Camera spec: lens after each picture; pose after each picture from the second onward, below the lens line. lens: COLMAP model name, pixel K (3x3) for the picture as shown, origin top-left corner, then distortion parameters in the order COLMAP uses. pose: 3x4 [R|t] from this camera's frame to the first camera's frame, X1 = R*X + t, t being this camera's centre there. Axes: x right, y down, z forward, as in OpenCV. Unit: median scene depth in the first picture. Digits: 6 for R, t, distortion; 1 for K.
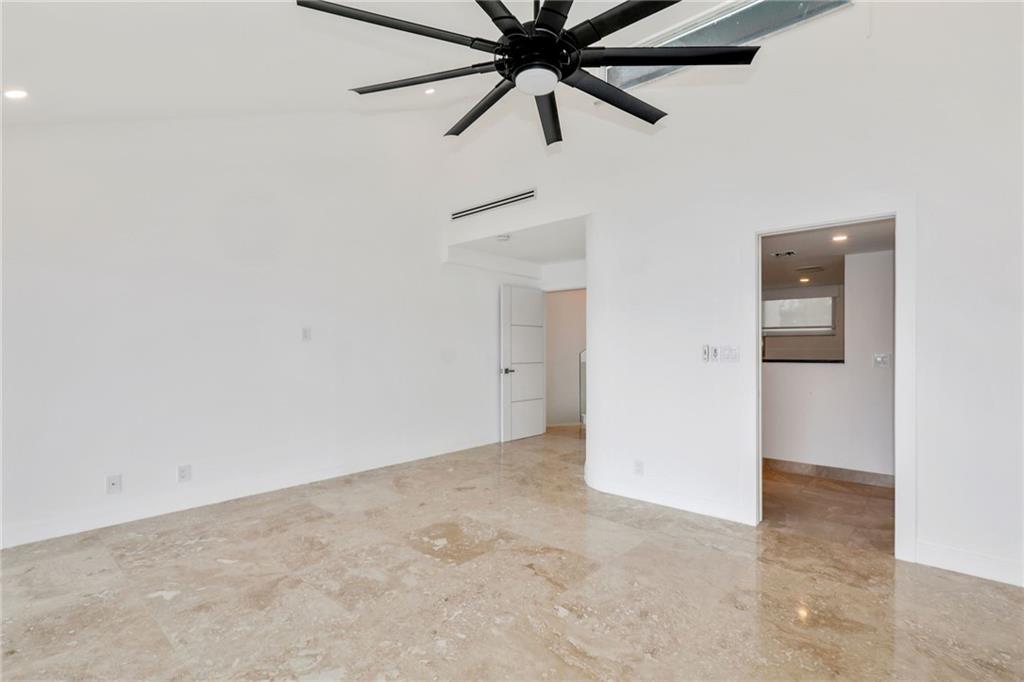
lens RADIAL K [[461.7, 0, 513.0], [0, 461.7, 345.5], [0, 0, 1]] dist [0.002564, 0.001368]
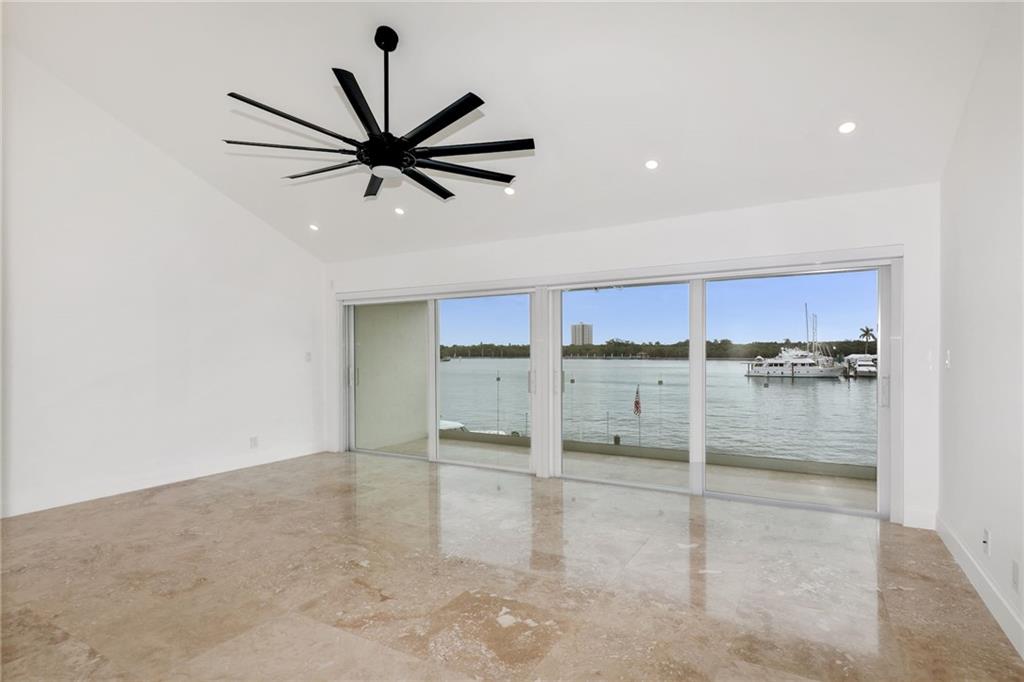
lens RADIAL K [[511.7, 0, 508.1], [0, 511.7, 348.6], [0, 0, 1]] dist [0.004186, 0.000364]
pose [[-0.981784, 0.006336, -0.189892, -0.010941], [0.008295, 0.999920, -0.009524, 0.010673], [0.189817, -0.010925, -0.981759, 1.887550]]
